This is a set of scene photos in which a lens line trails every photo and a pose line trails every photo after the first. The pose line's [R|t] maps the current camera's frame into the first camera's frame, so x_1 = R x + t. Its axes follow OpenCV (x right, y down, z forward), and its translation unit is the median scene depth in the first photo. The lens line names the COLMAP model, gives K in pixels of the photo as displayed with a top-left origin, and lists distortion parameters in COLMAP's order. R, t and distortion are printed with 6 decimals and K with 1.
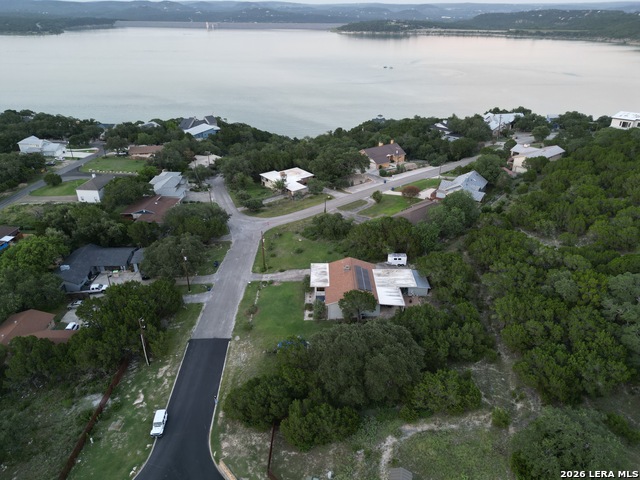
lens RADIAL K [[447.9, 0, 318.4], [0, 447.9, 239.8], [0, 0, 1]] dist [0.067491, -0.061366]
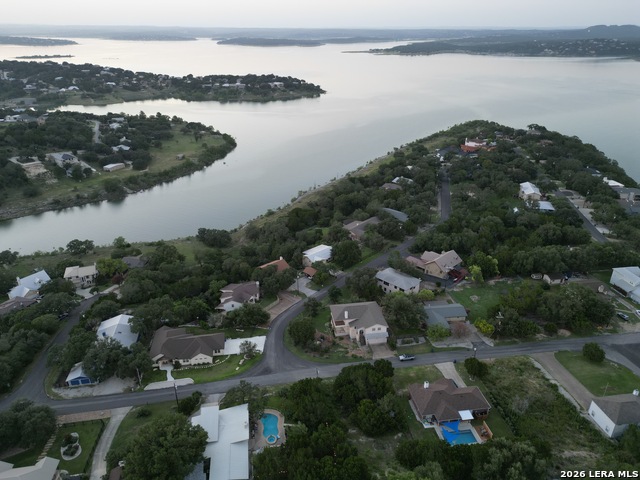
lens RADIAL K [[447.9, 0, 318.4], [0, 447.9, 239.8], [0, 0, 1]] dist [0.067491, -0.061366]
pose [[0.243489, 0.416343, -0.875997, -0.150718], [-0.450756, 0.848292, 0.277885, -0.464007], [0.858797, 0.327199, 0.394219, 0.352470]]
